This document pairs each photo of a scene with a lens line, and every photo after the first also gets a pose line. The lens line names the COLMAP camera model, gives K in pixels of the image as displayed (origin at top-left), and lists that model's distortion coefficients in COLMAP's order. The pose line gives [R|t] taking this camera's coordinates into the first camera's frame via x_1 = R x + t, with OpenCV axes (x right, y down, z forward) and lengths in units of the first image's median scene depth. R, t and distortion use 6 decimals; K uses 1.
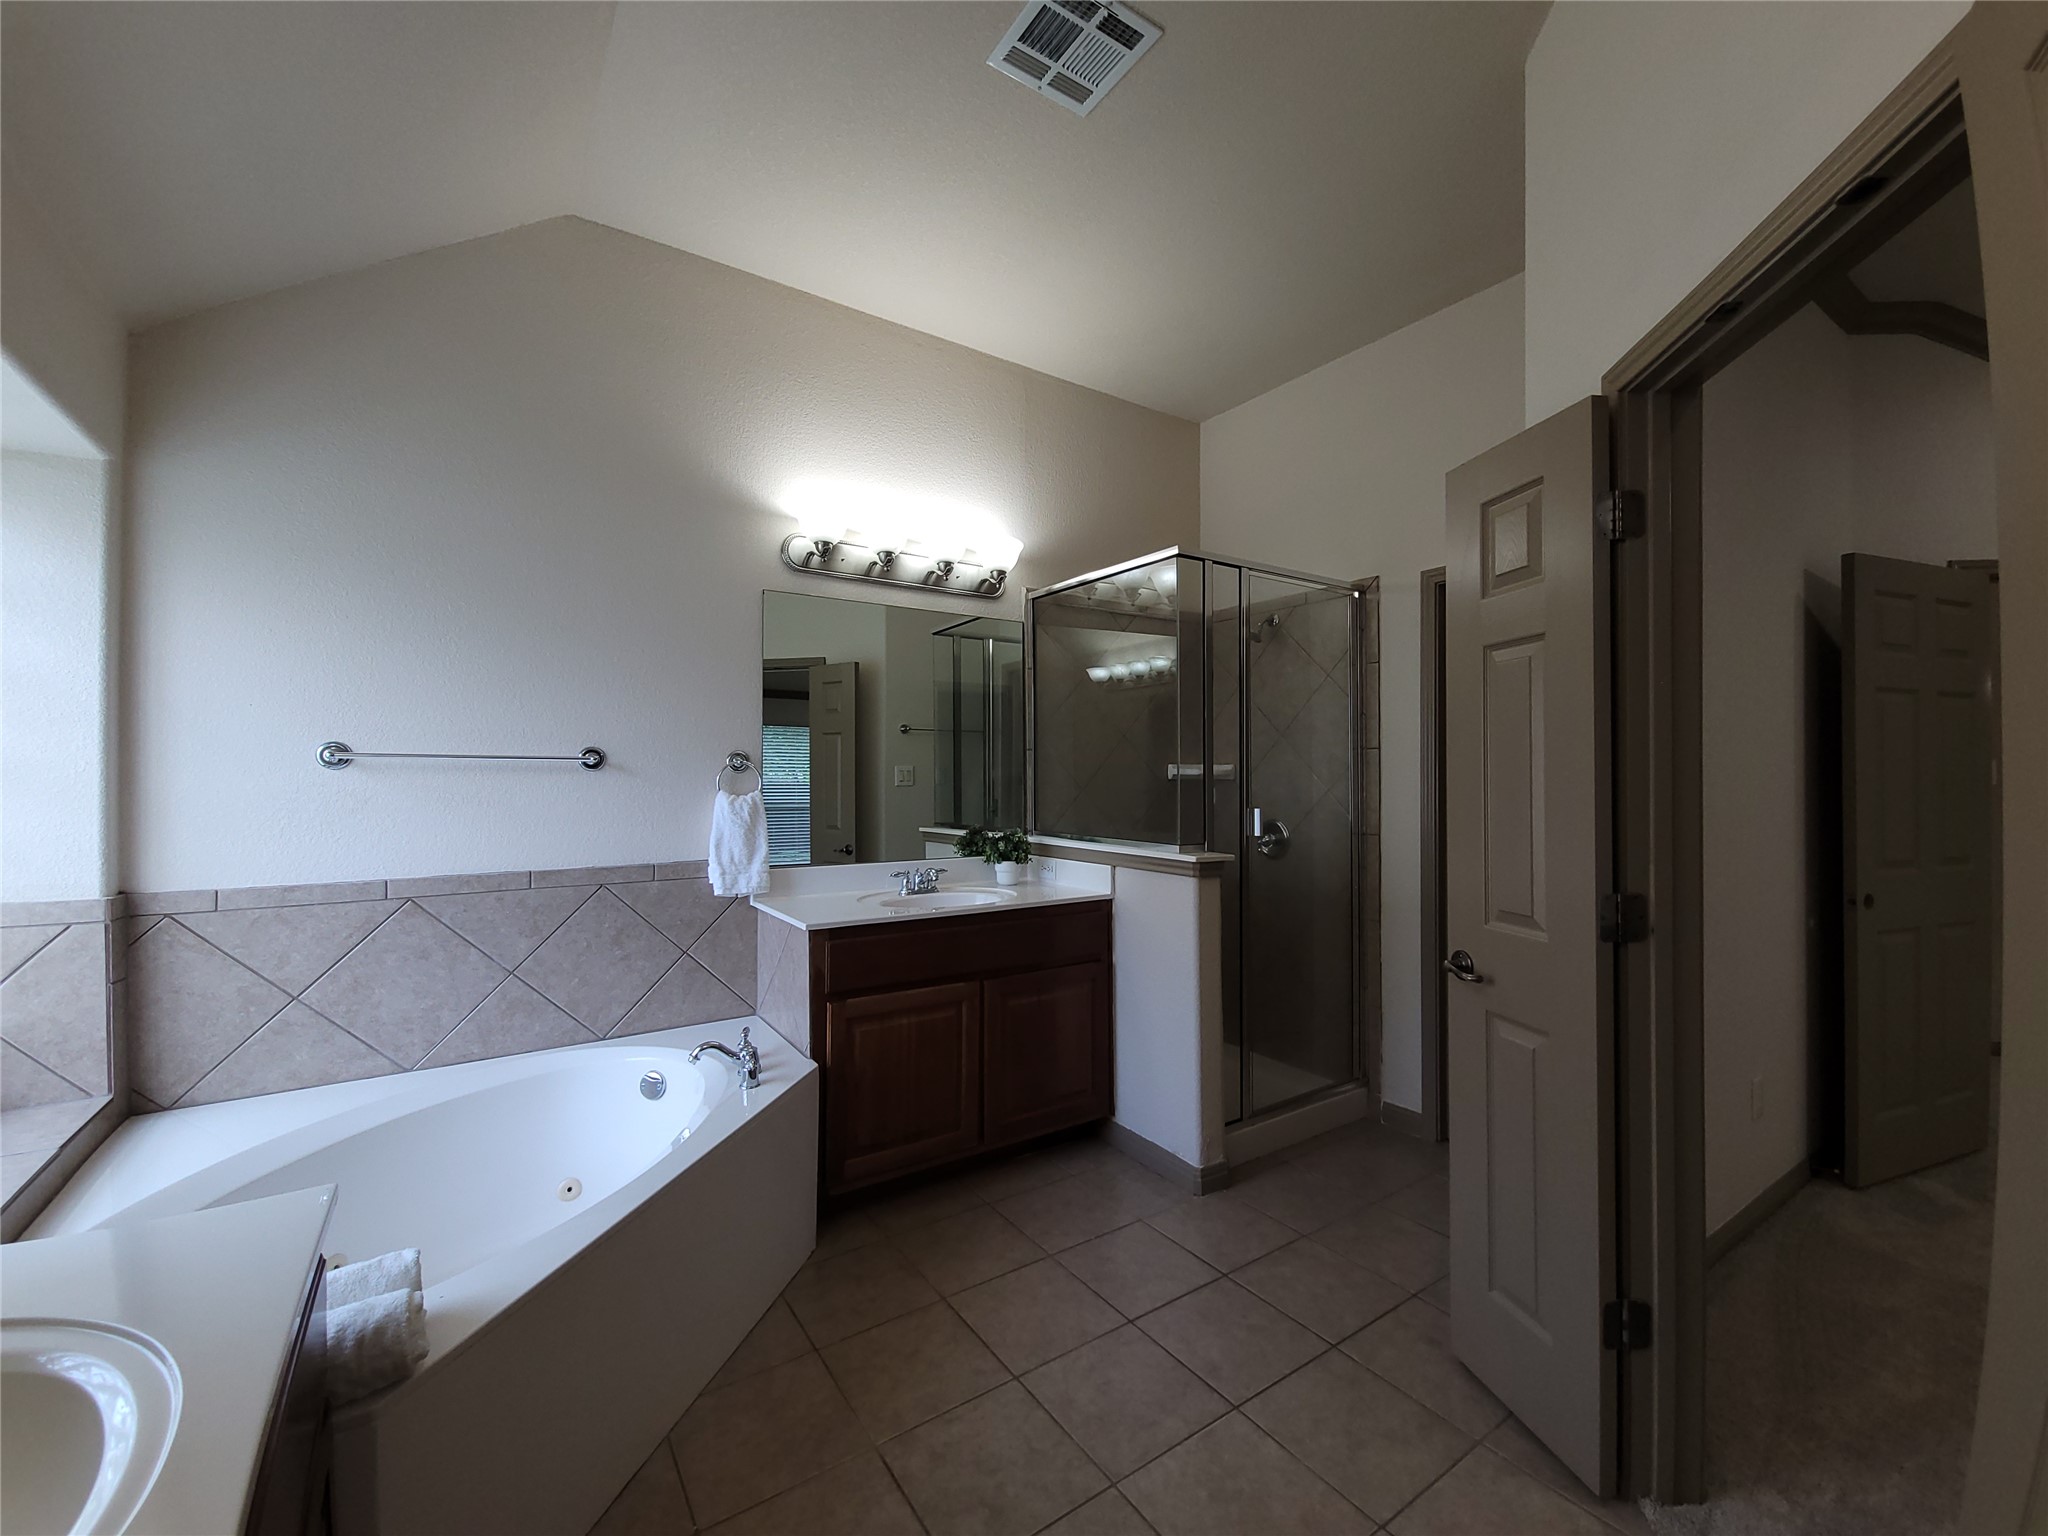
lens RADIAL K [[828.0, 0, 1032.5], [0, 828.0, 770.2], [0, 0, 1]] dist [0.008934, -0.007058]
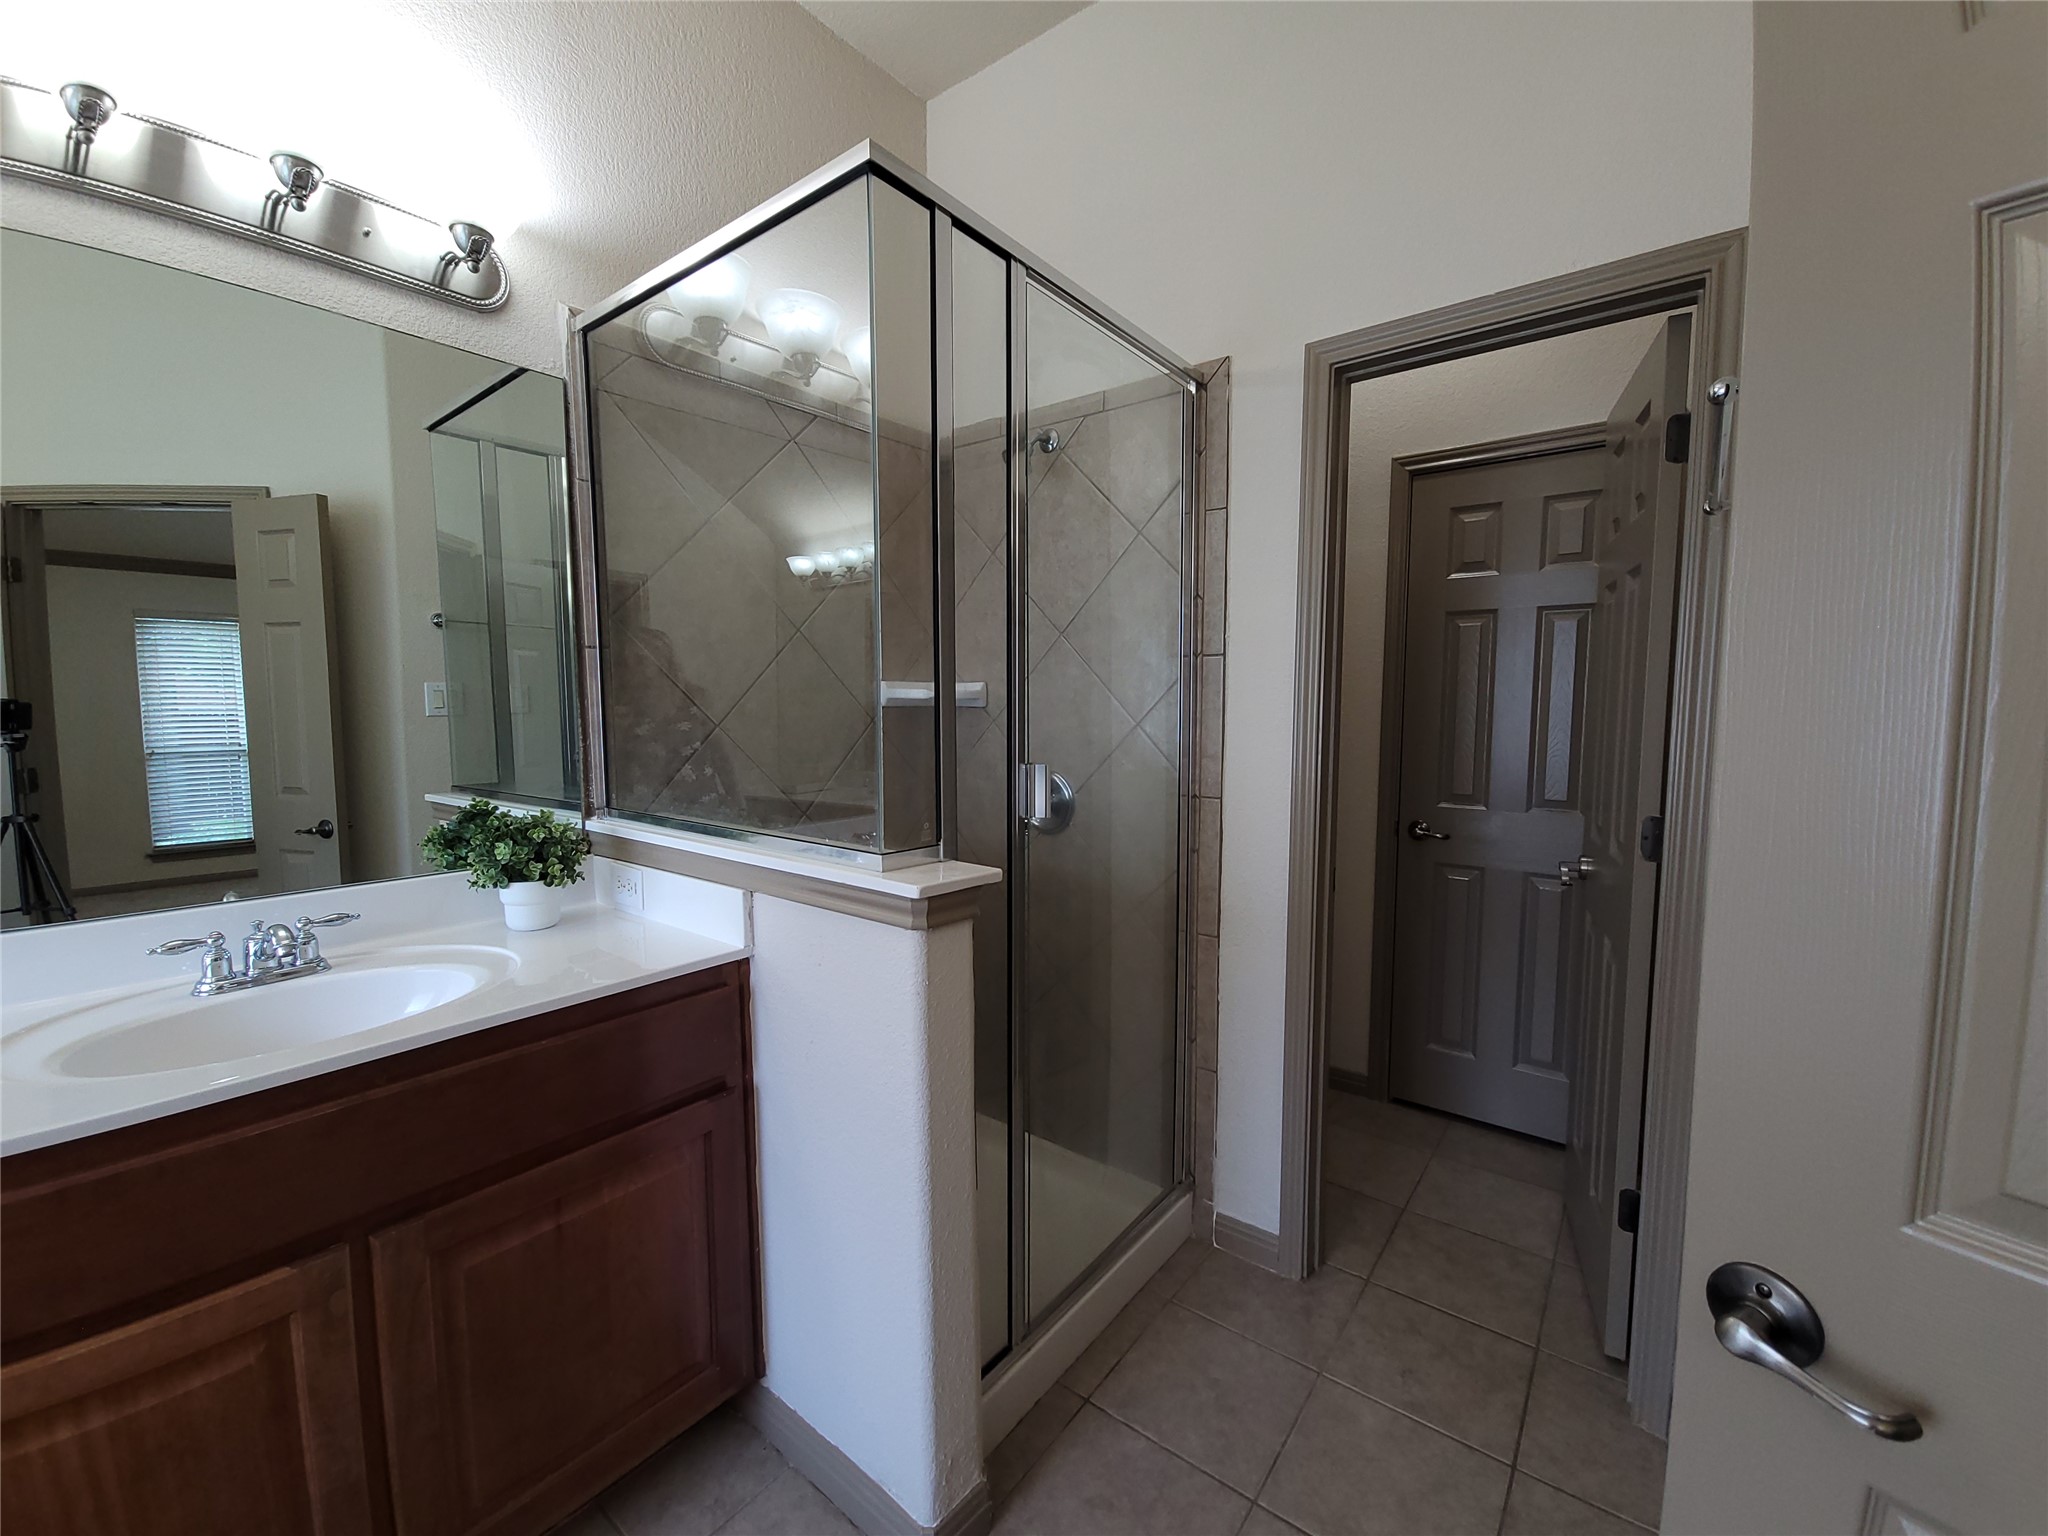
lens RADIAL K [[828.0, 0, 1032.5], [0, 828.0, 770.2], [0, 0, 1]] dist [0.008934, -0.007058]
pose [[0.950051, -0.024337, 0.311145, 0.102444], [-0.003661, 0.996017, 0.089087, 0.004273], [-0.312074, -0.085777, 0.946178, 0.491241]]
